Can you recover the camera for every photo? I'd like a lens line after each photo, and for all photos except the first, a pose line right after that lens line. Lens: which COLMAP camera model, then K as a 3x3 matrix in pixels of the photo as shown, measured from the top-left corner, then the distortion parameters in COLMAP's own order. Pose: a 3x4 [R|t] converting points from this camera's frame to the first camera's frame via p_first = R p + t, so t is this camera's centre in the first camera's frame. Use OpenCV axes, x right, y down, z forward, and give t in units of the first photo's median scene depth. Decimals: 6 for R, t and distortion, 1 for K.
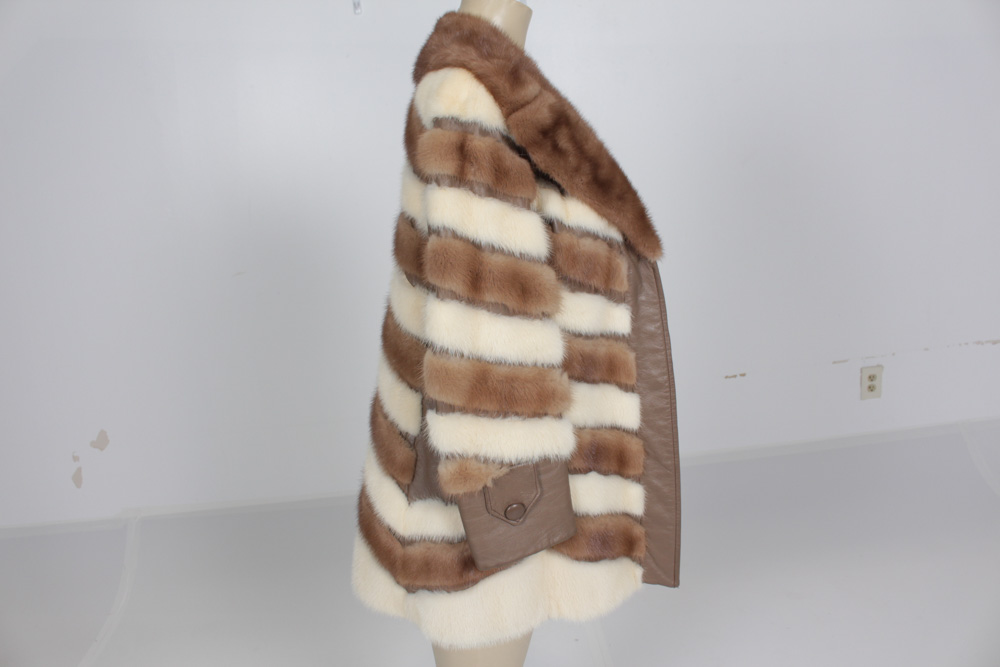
lens RADIAL K [[1059.1, 0, 498.4], [0, 1059.1, 334.7], [0, 0, 1]] dist [-0.011132, 0.000000]
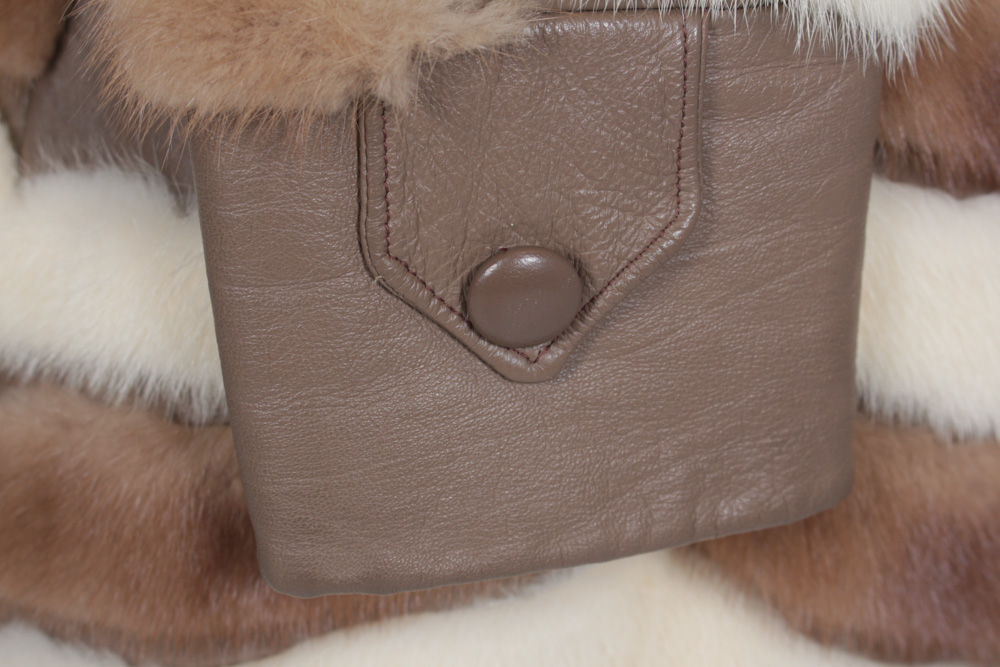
lens RADIAL K [[1222.5, 0, 502.0], [0, 1222.5, 333.4], [0, 0, 1]] dist [0.171949, 0.000000]
pose [[0.975852, 0.183542, -0.118431, 0.036258], [-0.177886, 0.982412, 0.056769, 0.161332], [0.126768, -0.034330, 0.991338, 0.798586]]
